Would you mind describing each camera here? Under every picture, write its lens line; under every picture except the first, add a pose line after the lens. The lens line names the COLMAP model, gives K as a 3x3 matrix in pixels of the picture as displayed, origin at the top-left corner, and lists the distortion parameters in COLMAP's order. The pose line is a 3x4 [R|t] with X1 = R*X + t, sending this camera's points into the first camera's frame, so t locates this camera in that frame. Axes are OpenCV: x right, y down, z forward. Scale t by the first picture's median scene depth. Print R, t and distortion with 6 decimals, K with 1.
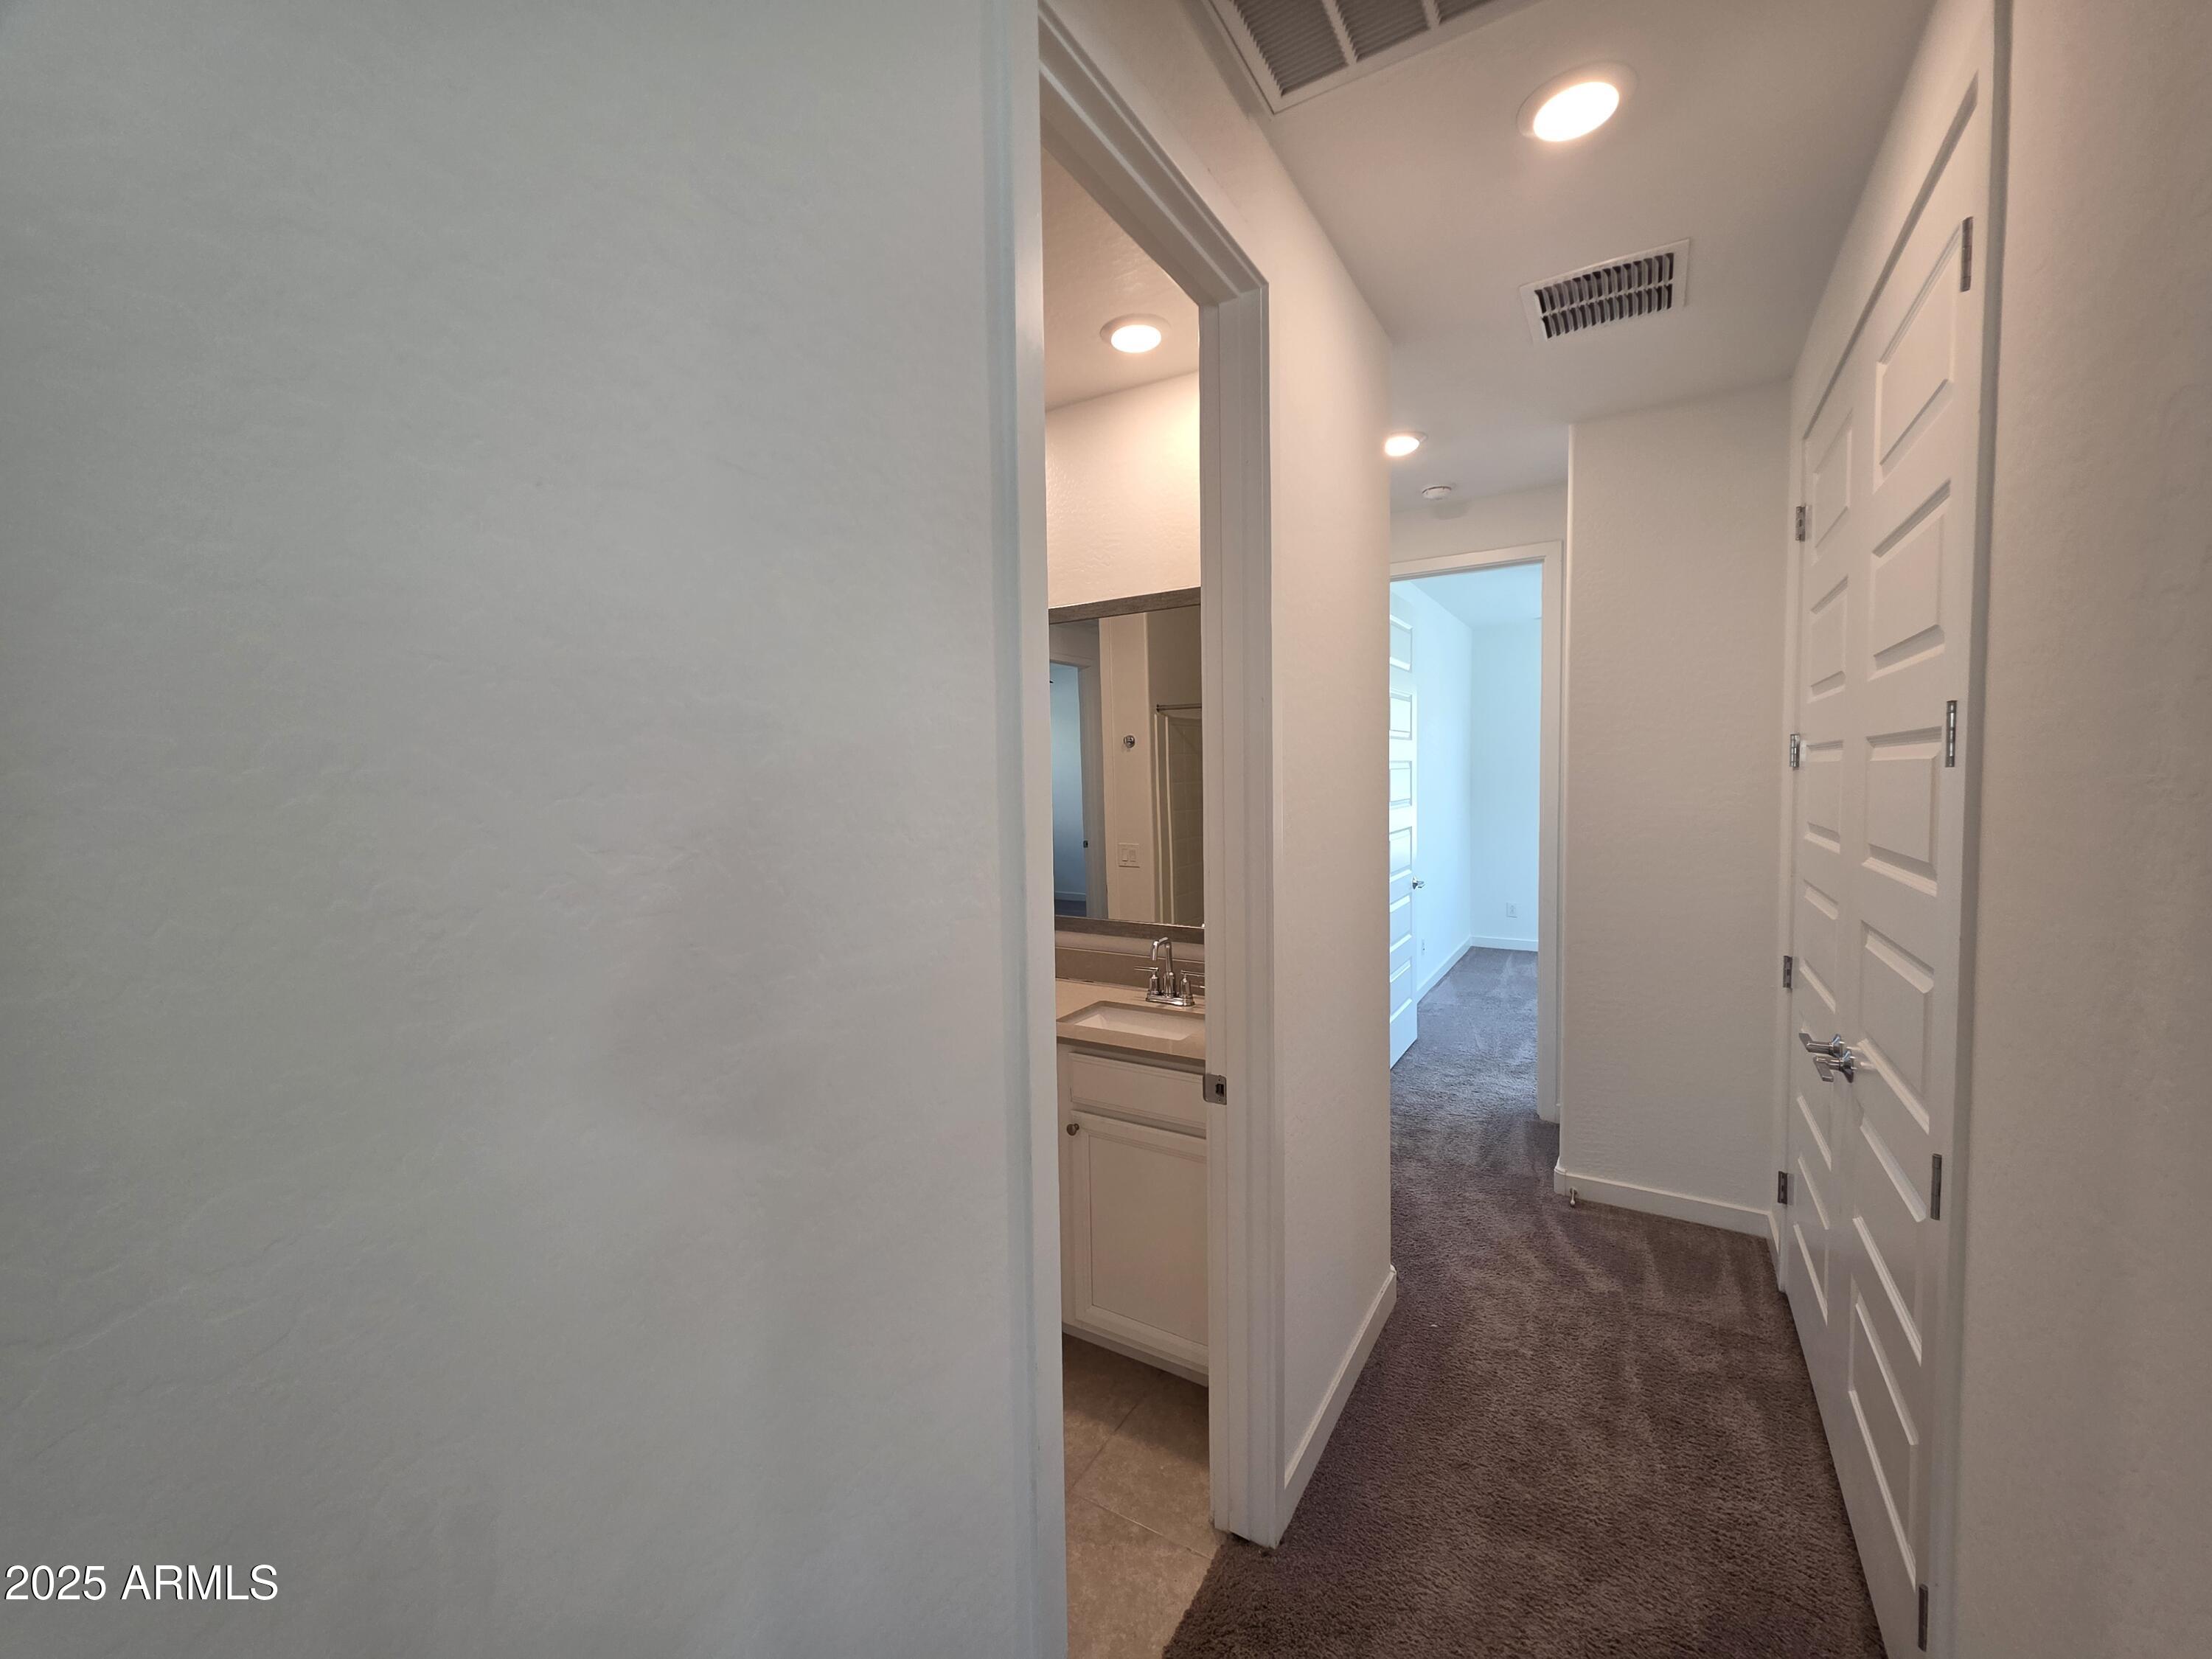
lens RADIAL K [[884.7, 0, 1107.2], [0, 884.7, 830.1], [0, 0, 1]] dist [0.001132, 0.000208]
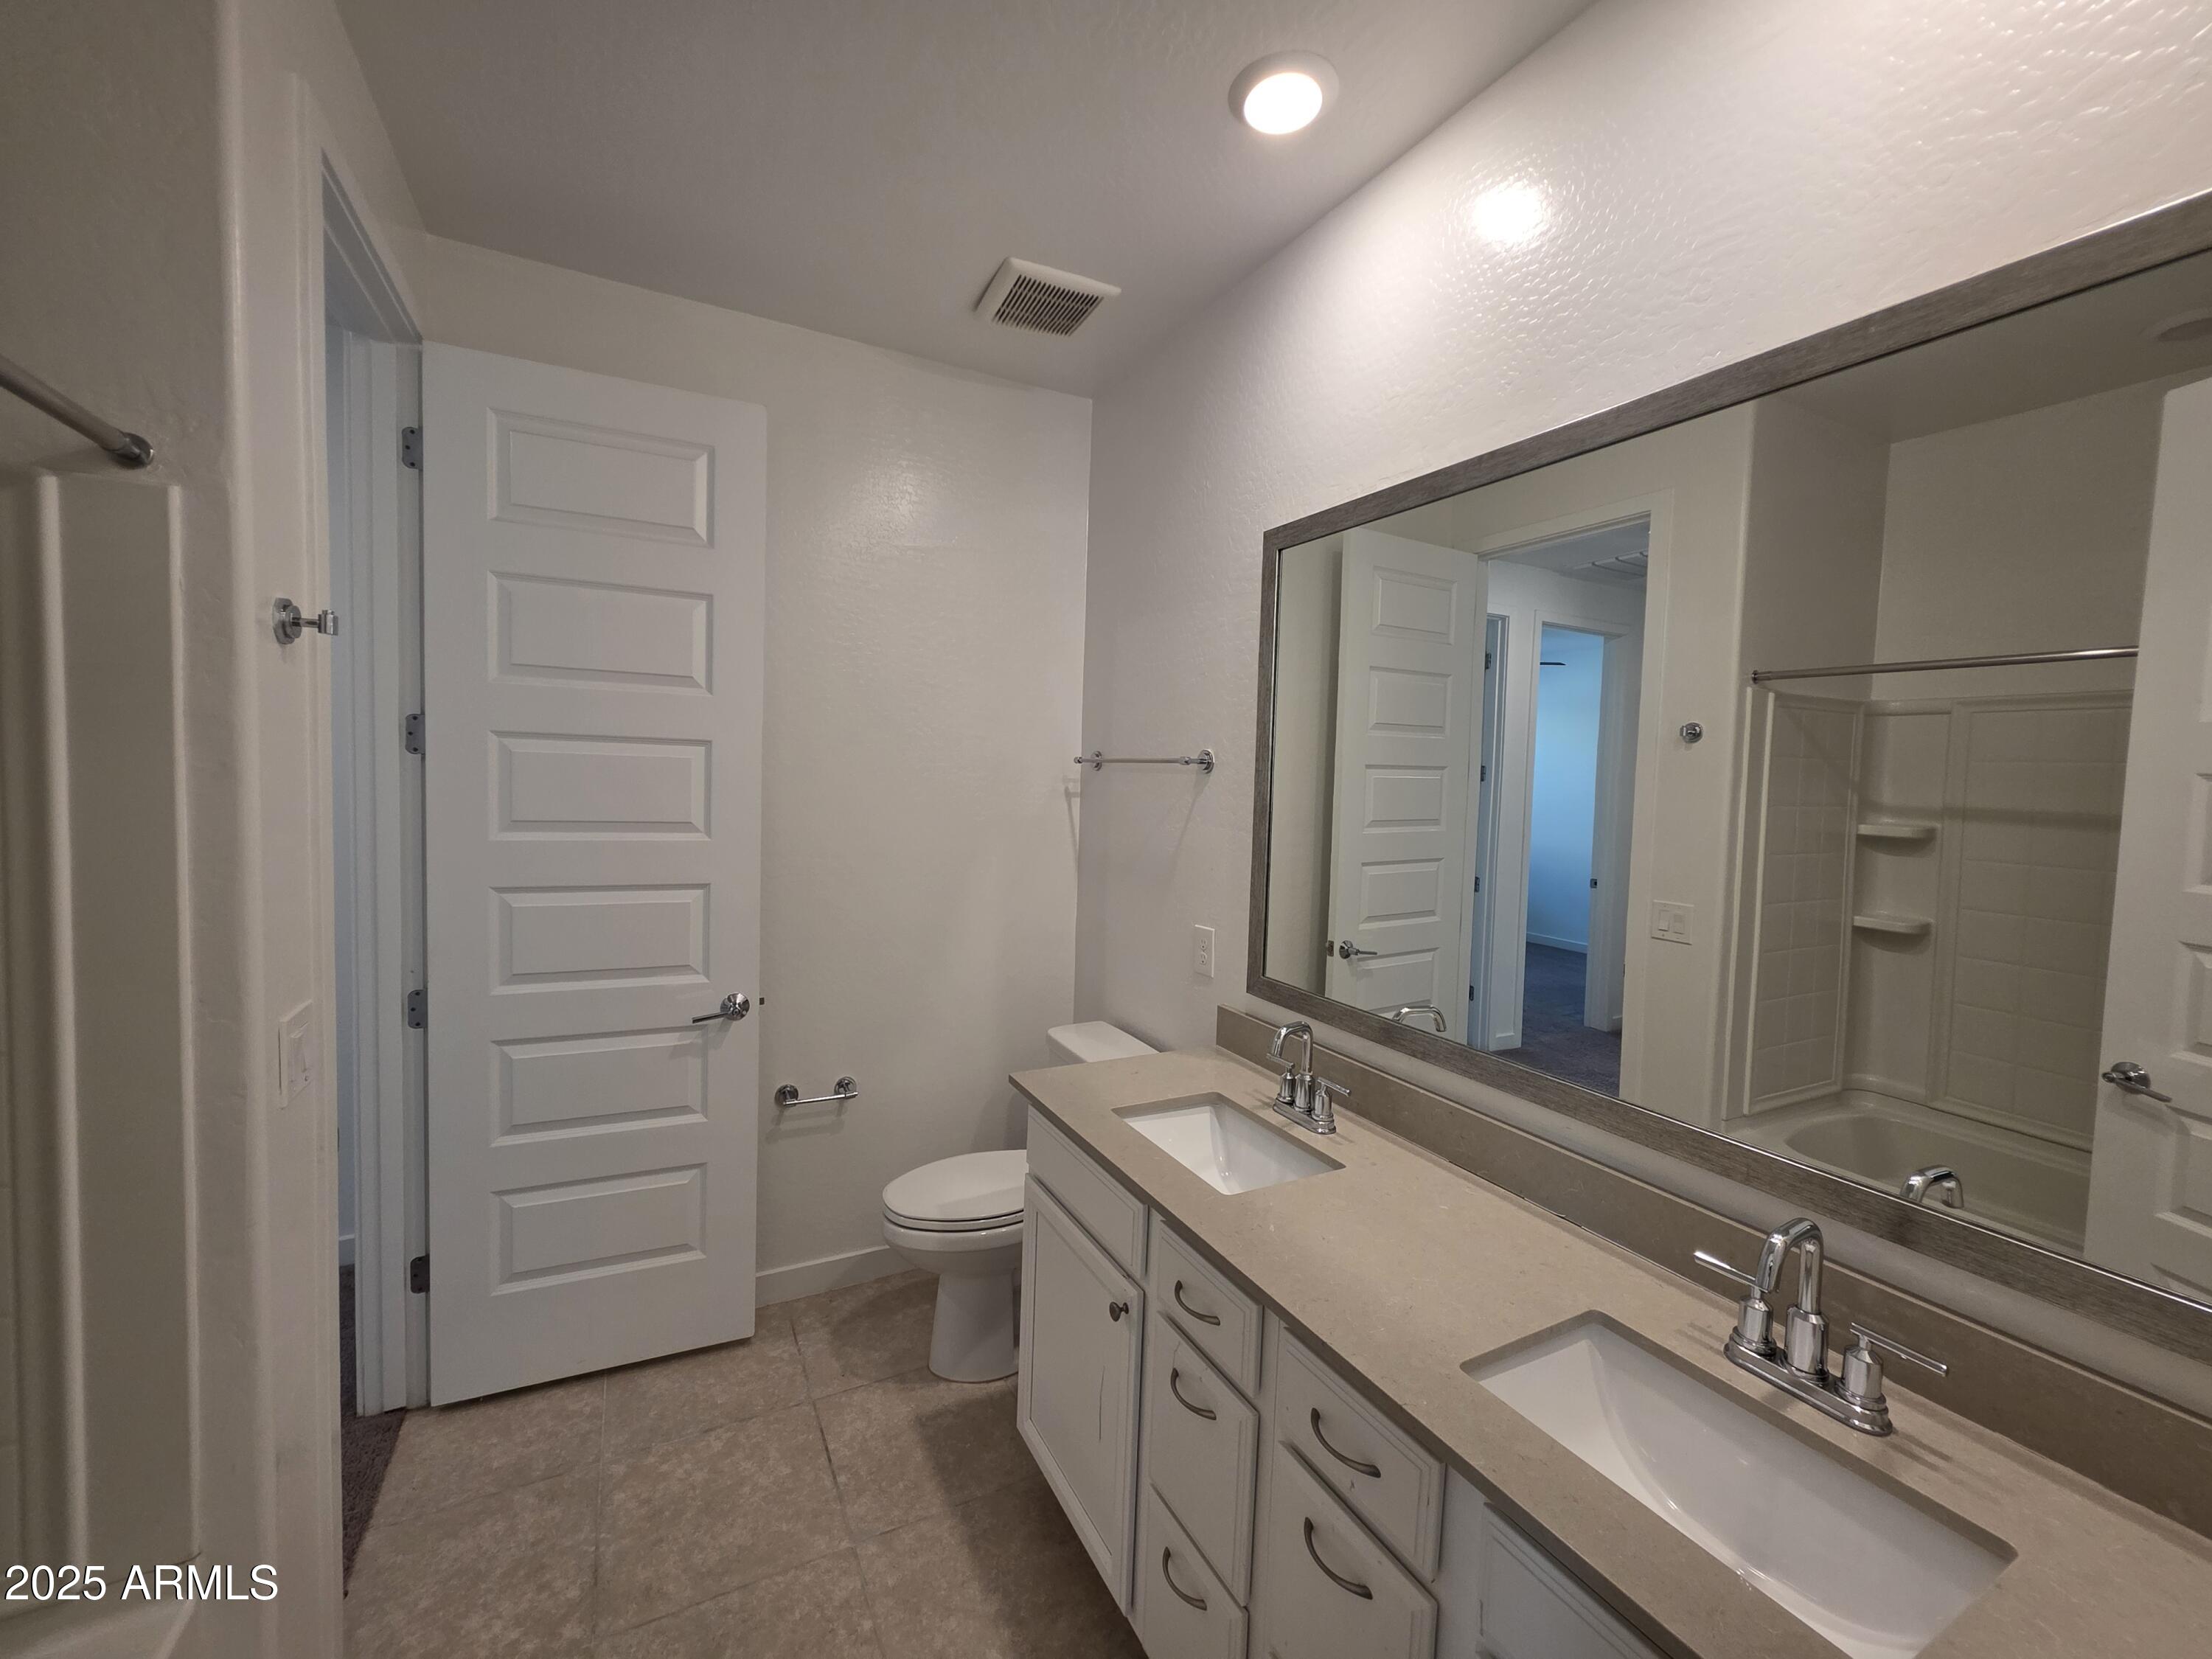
lens RADIAL K [[884.7, 0, 1115.4], [0, 884.7, 825.7], [0, 0, 1]] dist [0.001132, 0.000208]
pose [[0.862355, 0.082143, -0.499596, -0.006324], [-0.087340, 0.996093, 0.013019, -0.011816], [0.498714, 0.032407, 0.866161, 0.289140]]
